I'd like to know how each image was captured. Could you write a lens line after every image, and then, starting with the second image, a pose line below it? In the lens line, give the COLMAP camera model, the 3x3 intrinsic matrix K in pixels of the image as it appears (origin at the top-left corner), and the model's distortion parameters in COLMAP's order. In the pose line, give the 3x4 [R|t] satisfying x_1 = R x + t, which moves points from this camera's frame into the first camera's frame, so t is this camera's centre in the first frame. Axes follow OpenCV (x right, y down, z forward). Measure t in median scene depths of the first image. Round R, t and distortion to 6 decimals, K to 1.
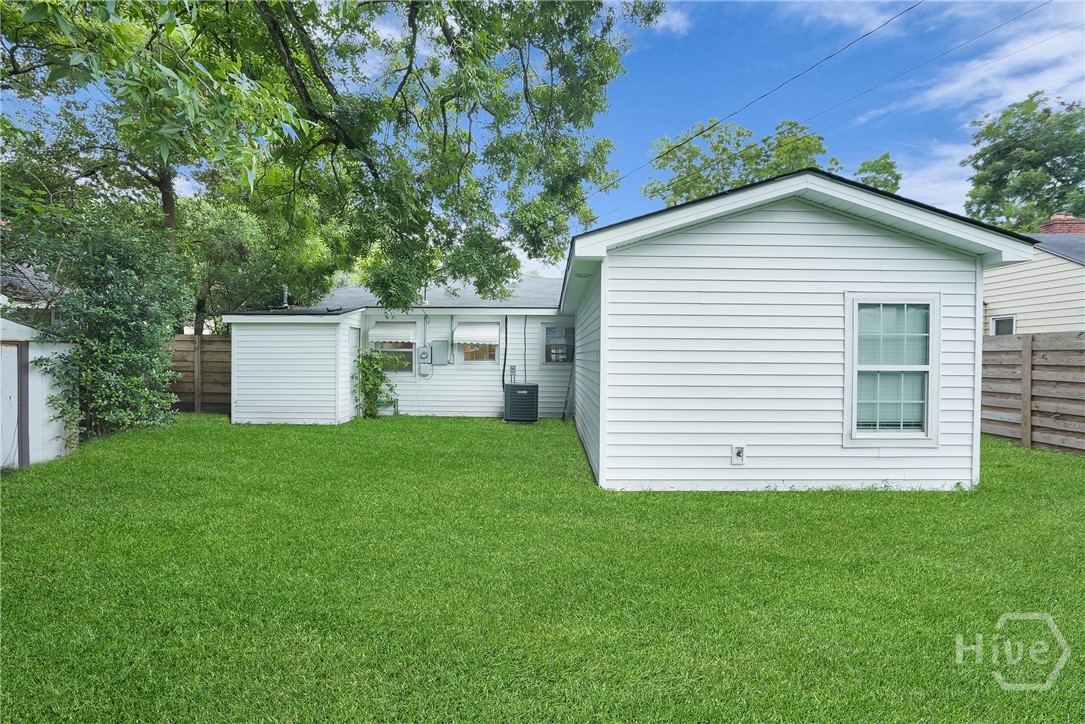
lens RADIAL K [[505.7, 0, 542.5], [0, 505.7, 362.0], [0, 0, 1]] dist [-0.035364, 0.000358]
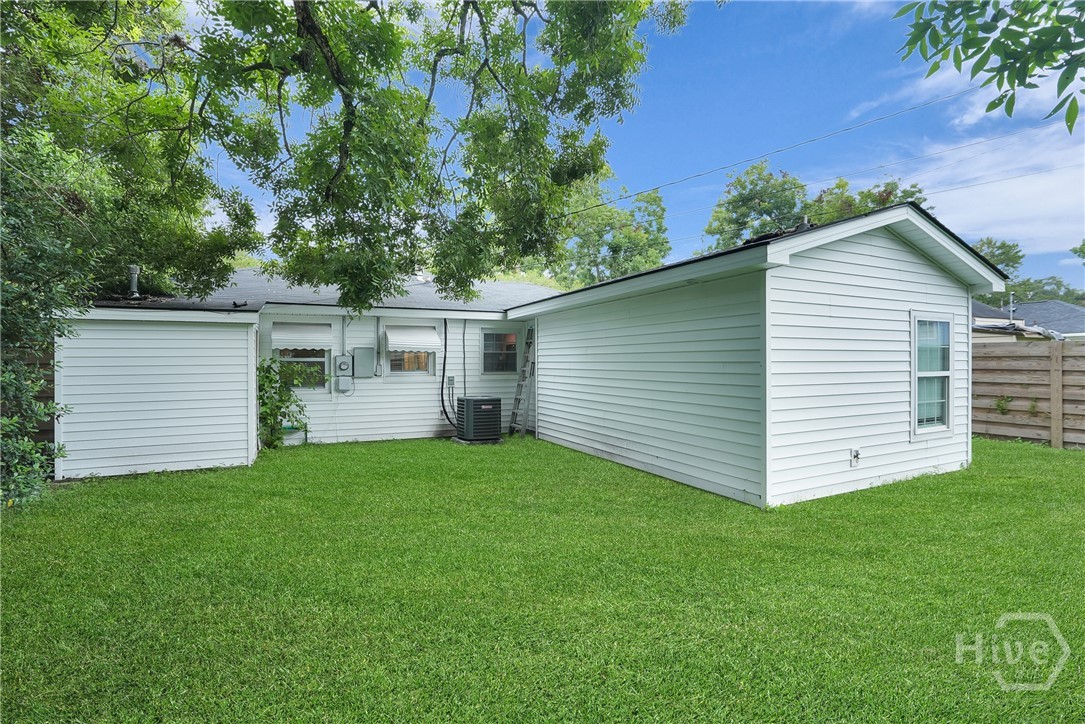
lens RADIAL K [[505.7, 0, 542.5], [0, 505.7, 362.0], [0, 0, 1]] dist [-0.035364, 0.000358]
pose [[0.894111, -0.009426, 0.447747, -0.325568], [0.013791, 0.999884, -0.006490, -0.010690], [-0.447634, 0.011978, 0.894137, 0.159793]]
